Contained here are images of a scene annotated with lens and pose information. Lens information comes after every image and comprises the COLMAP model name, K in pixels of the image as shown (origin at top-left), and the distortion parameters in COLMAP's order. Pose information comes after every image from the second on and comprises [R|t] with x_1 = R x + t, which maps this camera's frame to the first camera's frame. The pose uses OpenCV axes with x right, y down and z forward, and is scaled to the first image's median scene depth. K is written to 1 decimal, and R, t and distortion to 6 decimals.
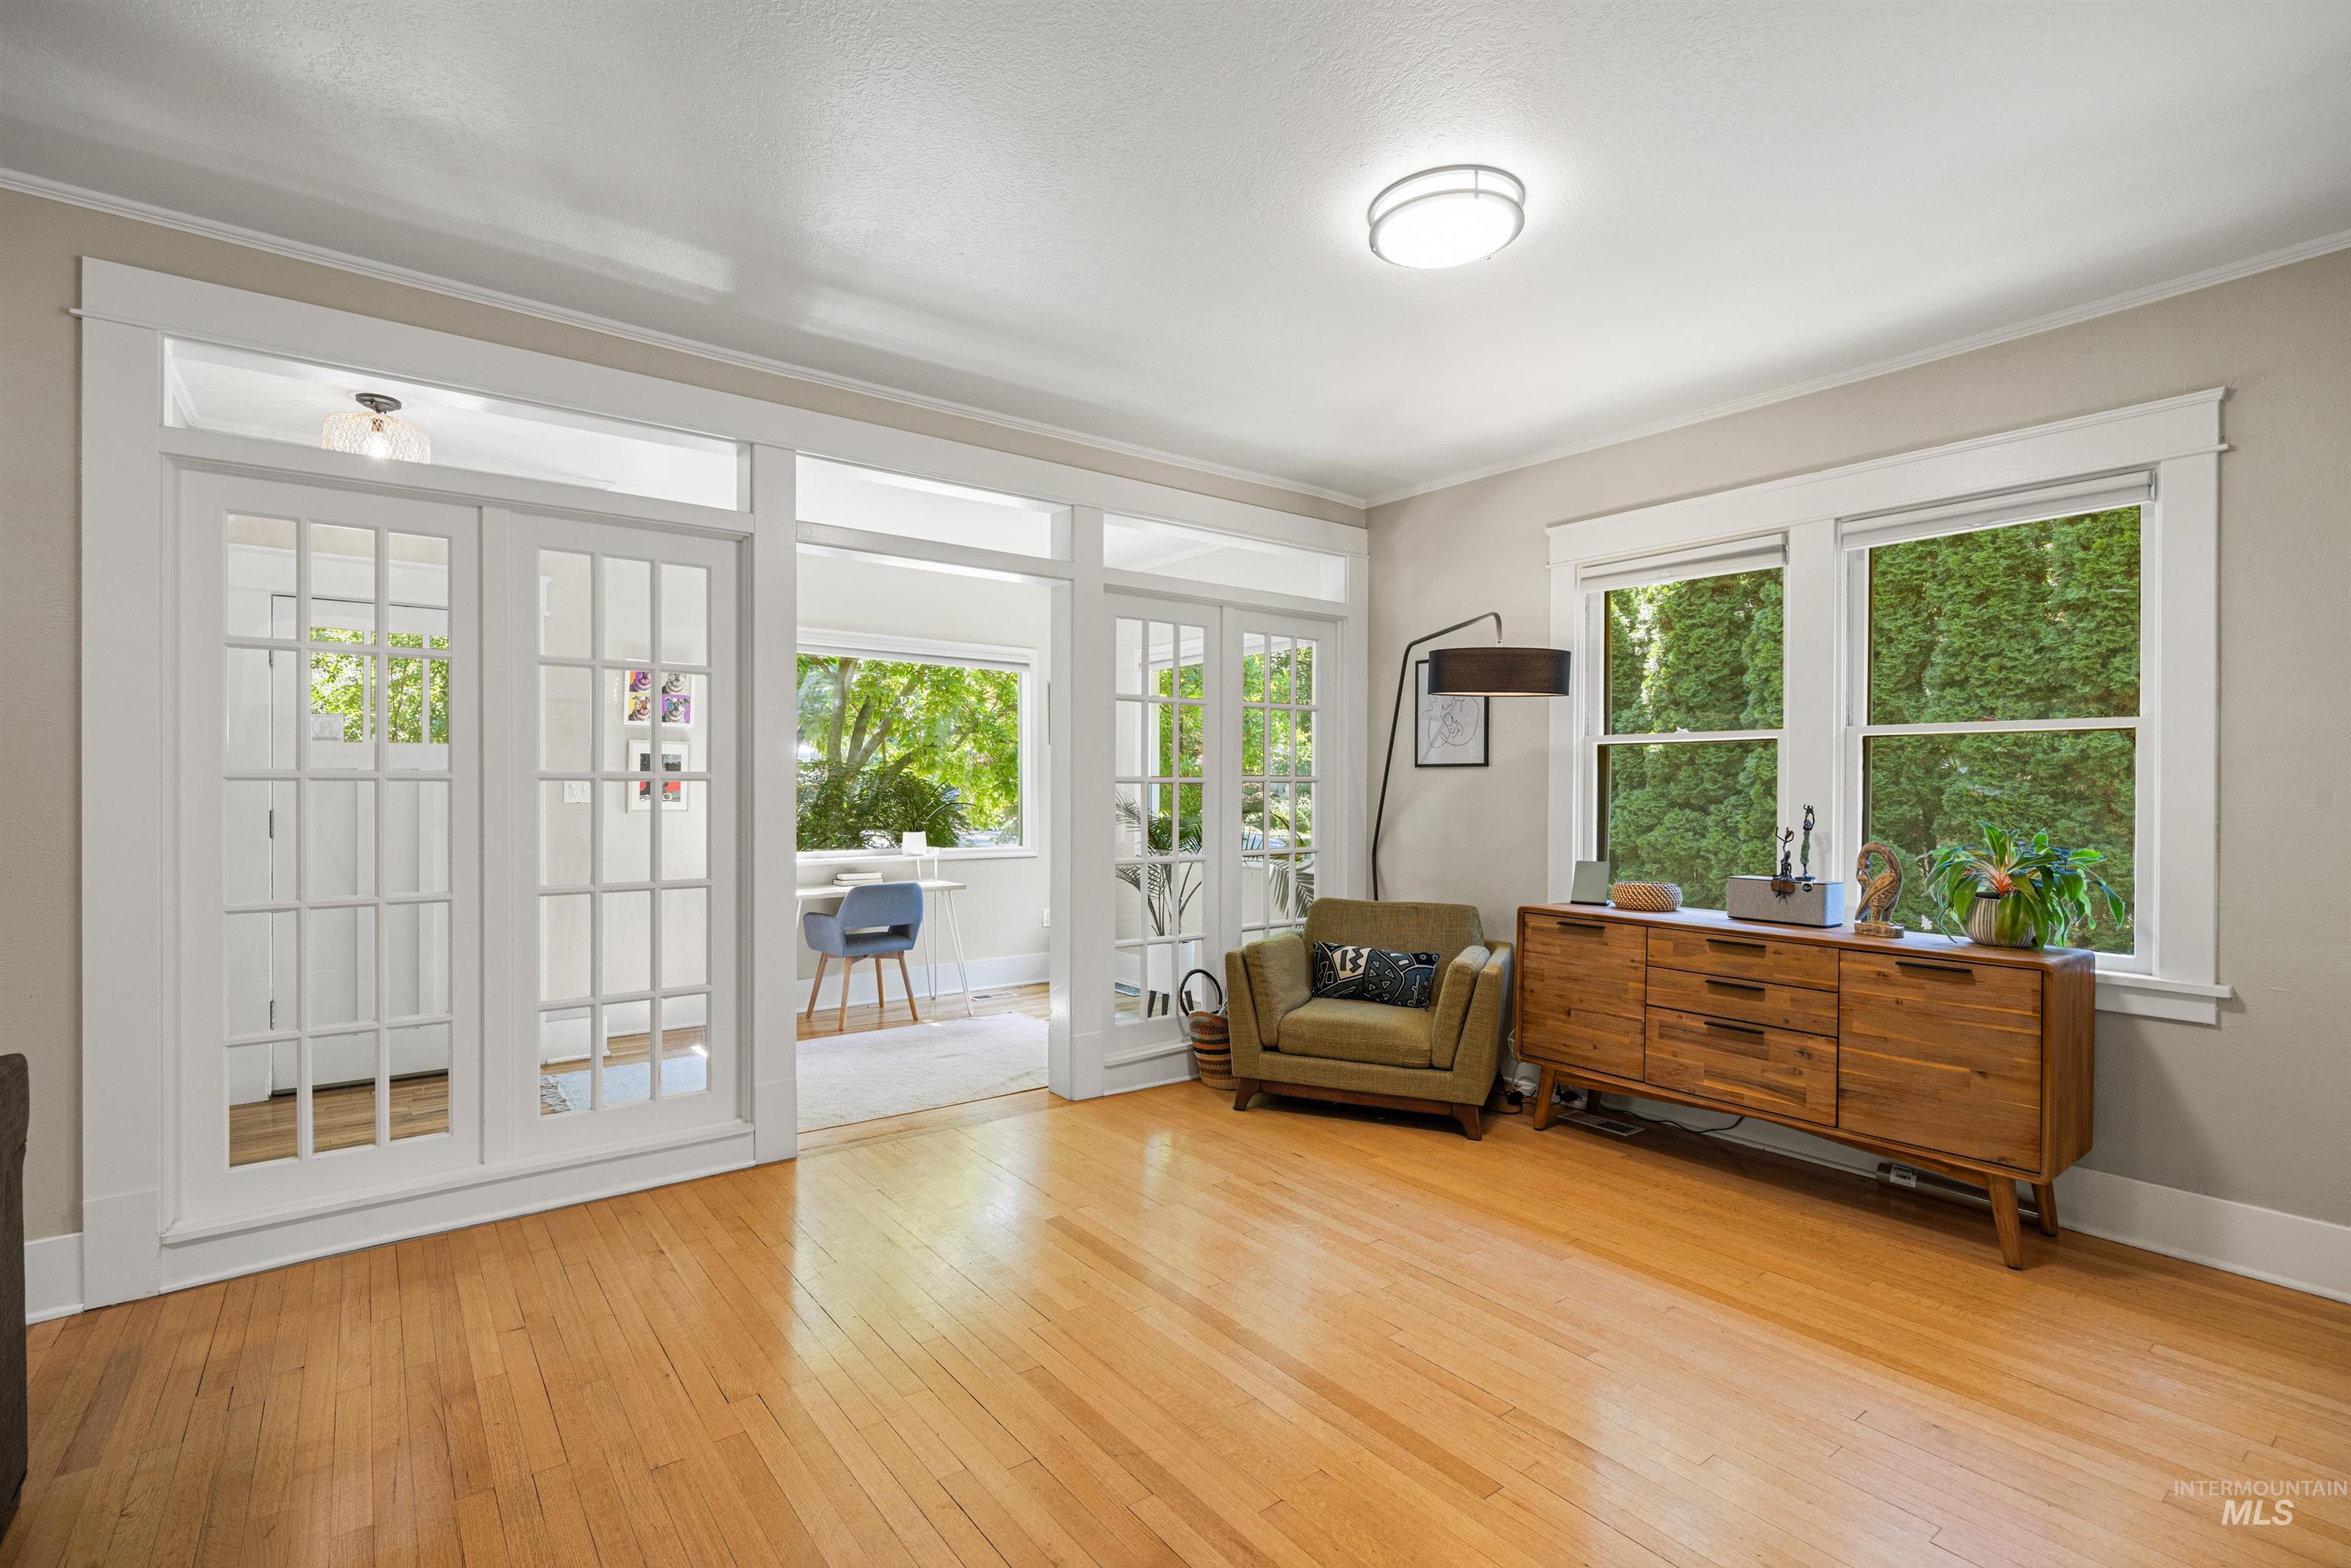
lens RADIAL K [[1072.5, 0, 1178.2], [0, 1072.5, 785.0], [0, 0, 1]] dist [-0.007402, -0.000326]
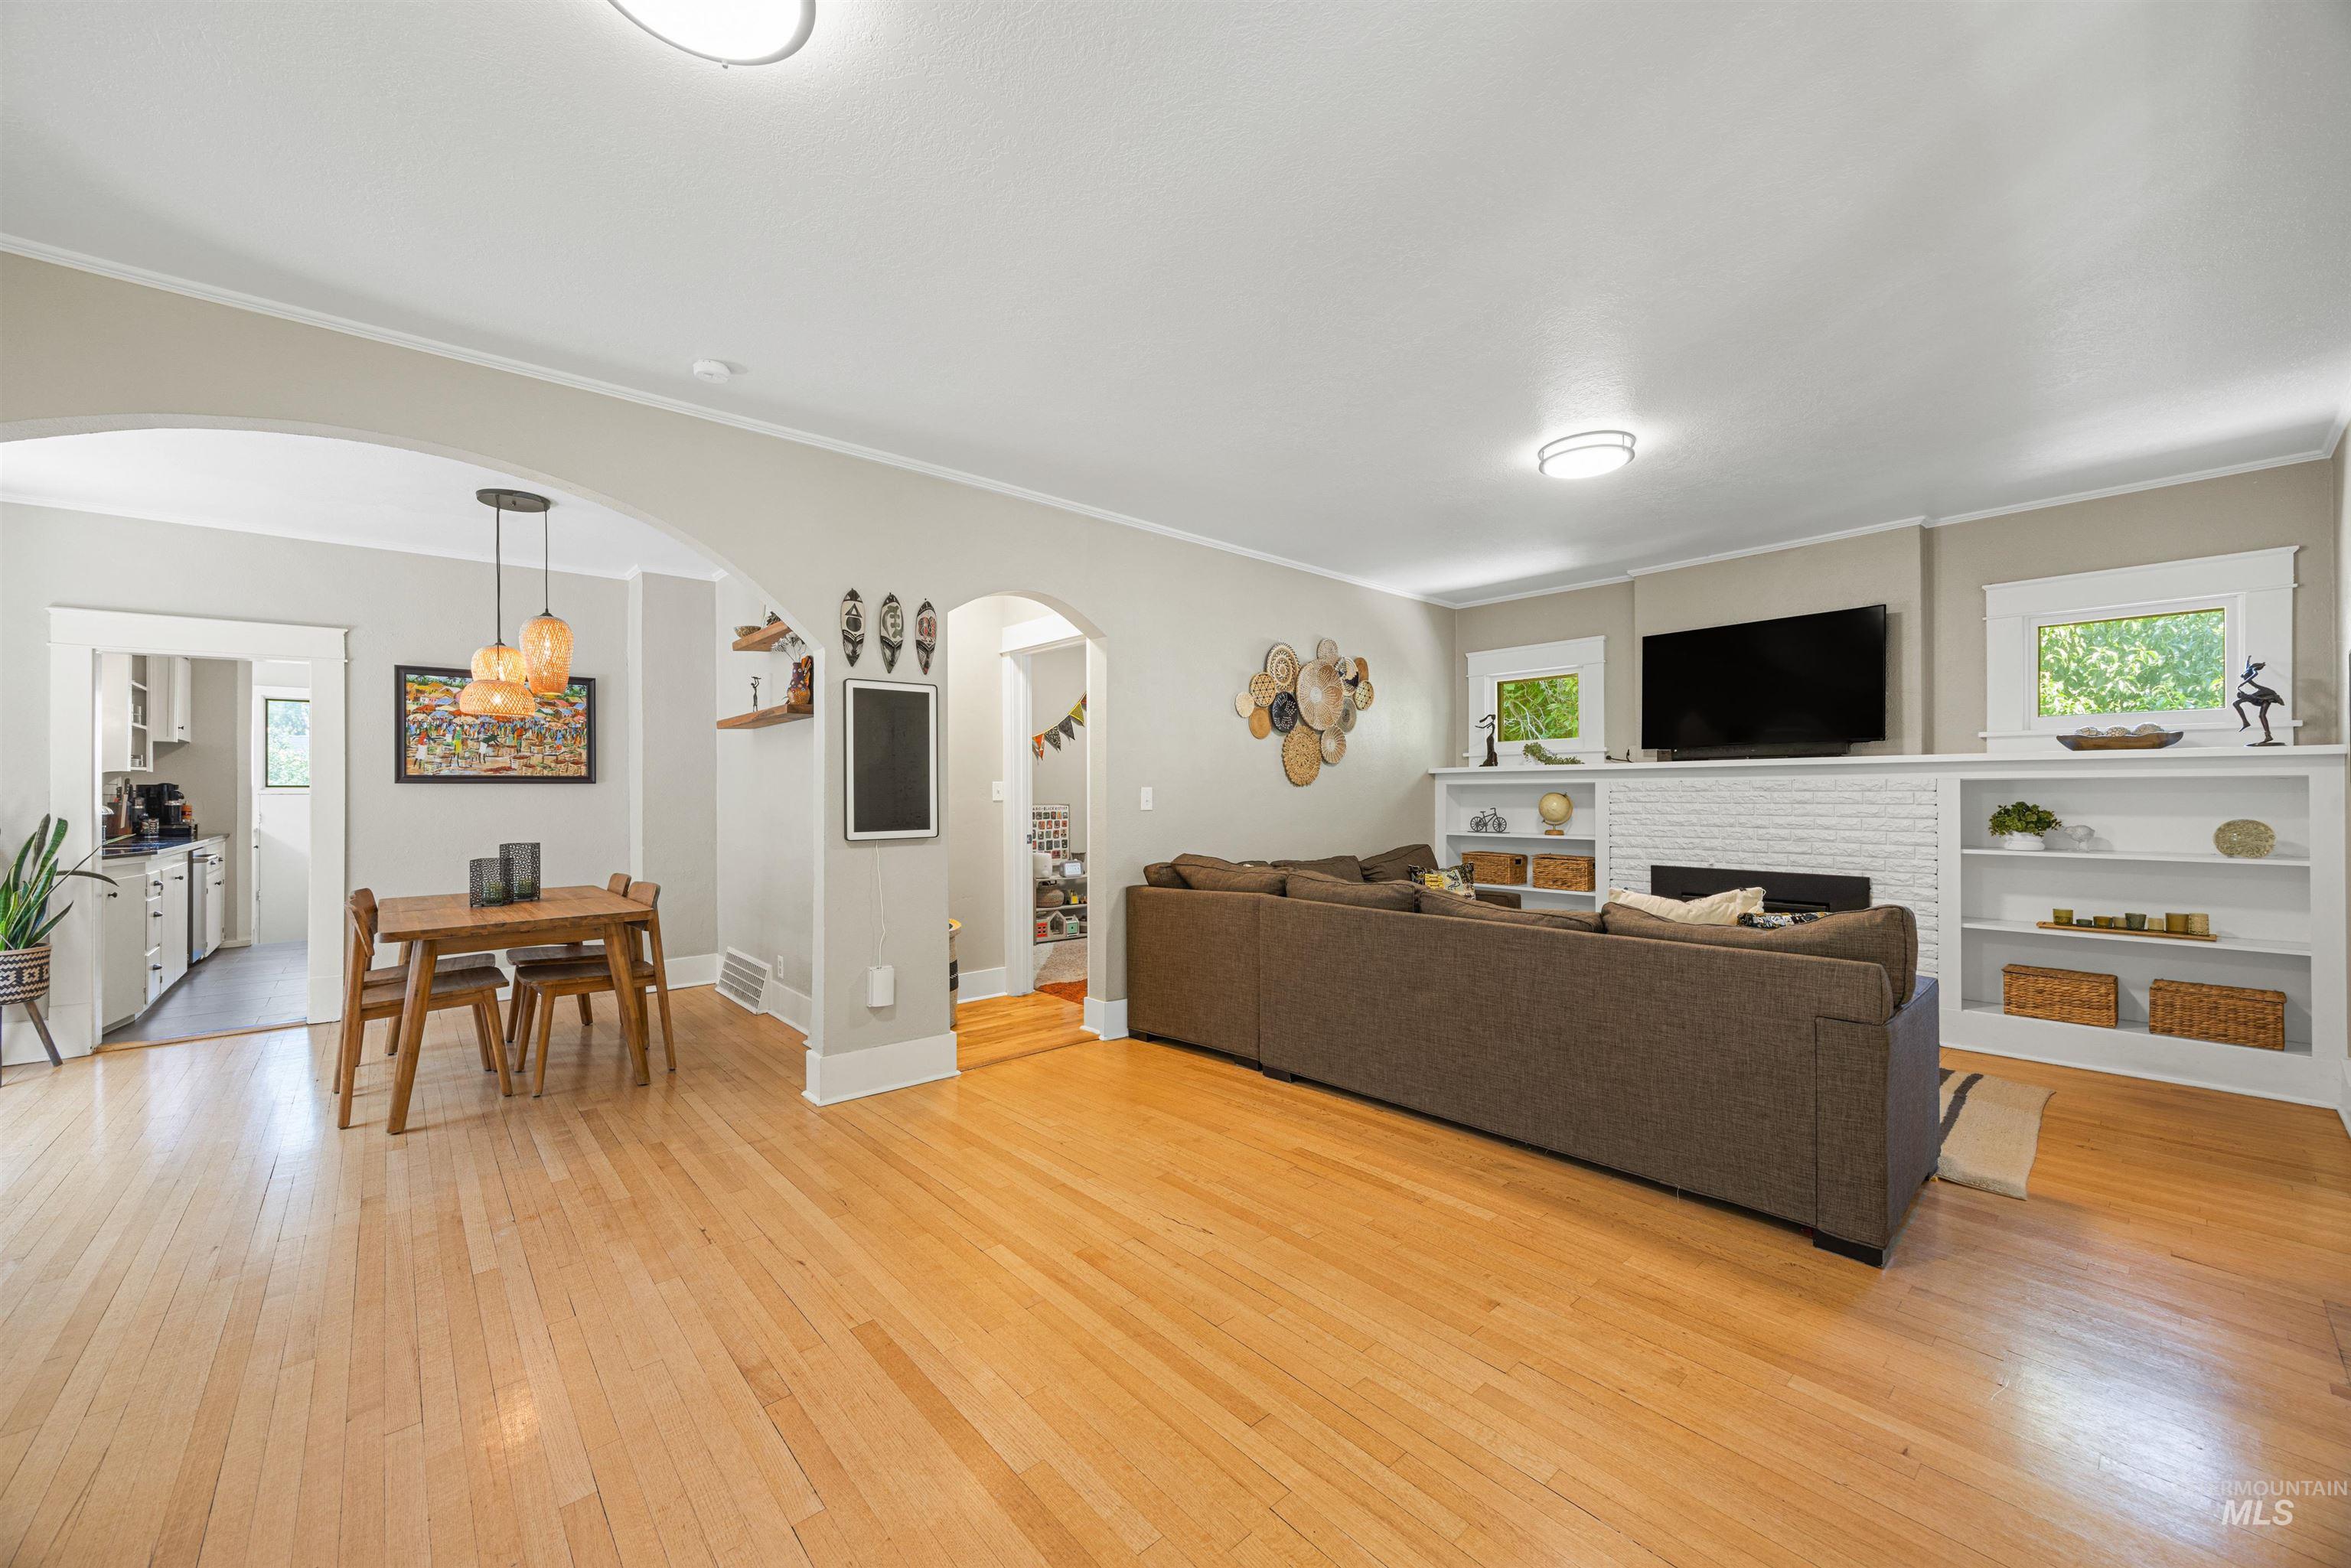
lens RADIAL K [[895.1, 0, 1159.6], [0, 895.1, 785.5], [0, 0, 1]] dist [-0.000784, 0.000374]
pose [[-0.998521, 0.003654, -0.054250, -0.007504], [0.003763, 0.999991, -0.001910, -0.000155], [0.054242, -0.002111, -0.998526, 1.121171]]
